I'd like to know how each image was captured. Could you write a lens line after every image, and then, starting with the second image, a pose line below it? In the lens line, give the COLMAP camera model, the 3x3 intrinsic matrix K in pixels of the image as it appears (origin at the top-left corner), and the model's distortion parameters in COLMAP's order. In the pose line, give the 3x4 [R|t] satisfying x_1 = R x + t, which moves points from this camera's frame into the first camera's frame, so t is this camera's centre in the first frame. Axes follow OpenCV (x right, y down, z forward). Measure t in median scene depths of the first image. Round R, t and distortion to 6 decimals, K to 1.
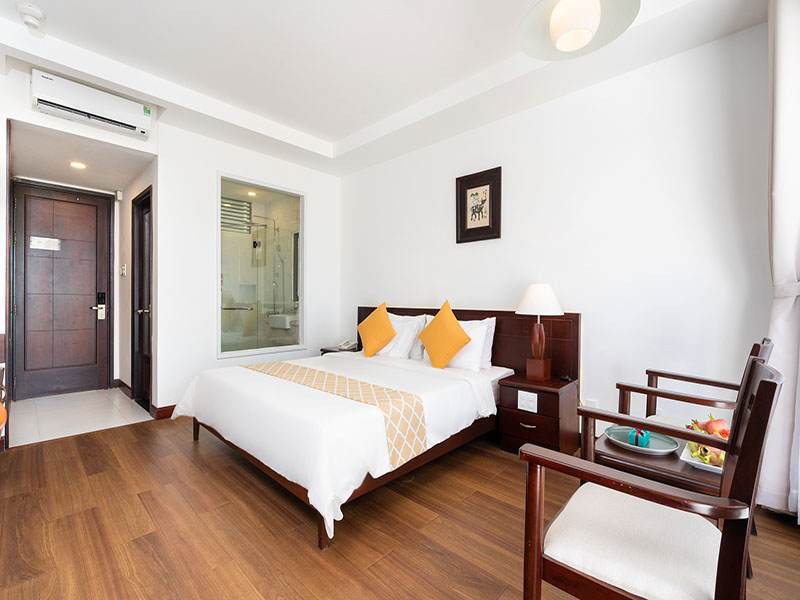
lens RADIAL K [[365.6, 0, 394.6], [0, 365.6, 300.4], [0, 0, 1]] dist [-0.000148, 0.000450]
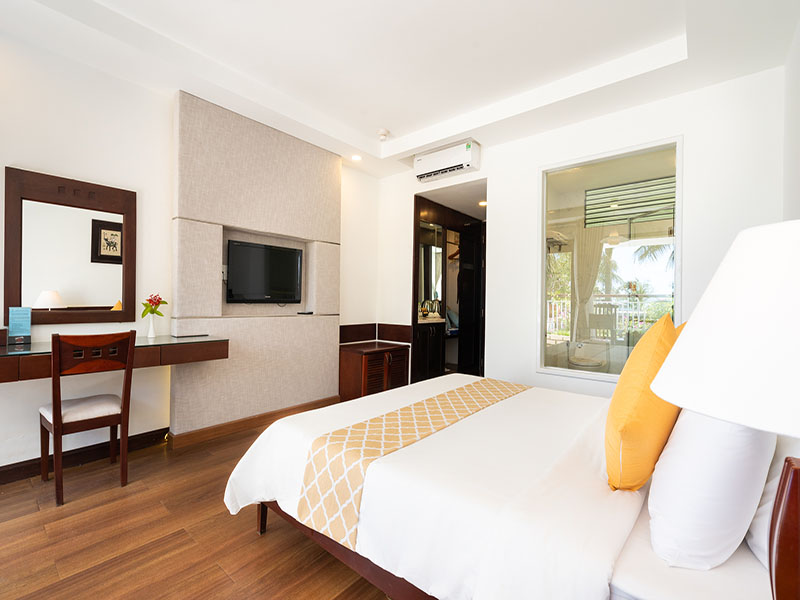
lens RADIAL K [[365.6, 0, 394.6], [0, 365.6, 300.4], [0, 0, 1]] dist [-0.000148, 0.000450]
pose [[0.057742, -0.006608, -0.998310, 0.448826], [-0.019327, 0.999783, -0.007736, -0.006217], [0.998144, 0.019741, 0.057601, 0.646779]]
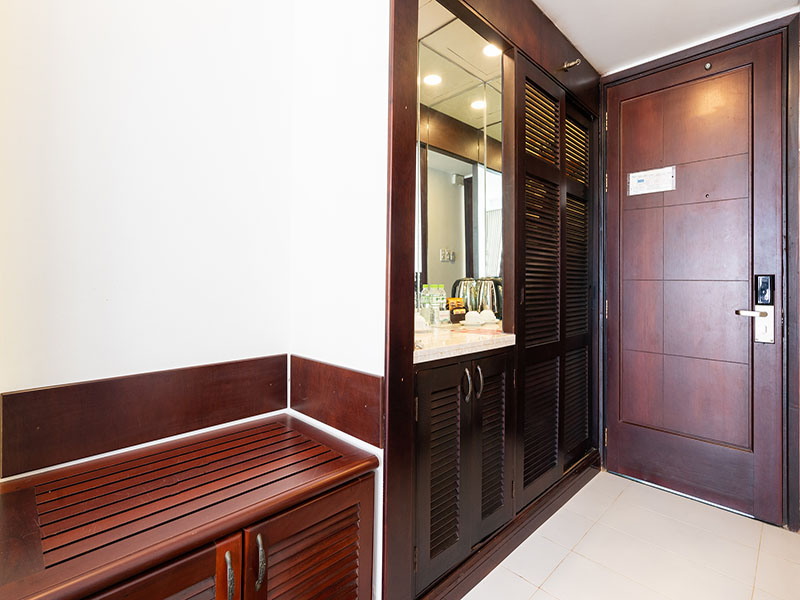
lens RADIAL K [[403.0, 0, 430.7], [0, 403.0, 279.7], [0, 0, 1]] dist [-0.000606, -0.000563]
pose [[0.020234, -0.015598, -0.999674, -0.480659], [-0.007322, 0.999849, -0.015749, -0.008212], [0.999768, 0.007638, 0.020117, 0.815307]]
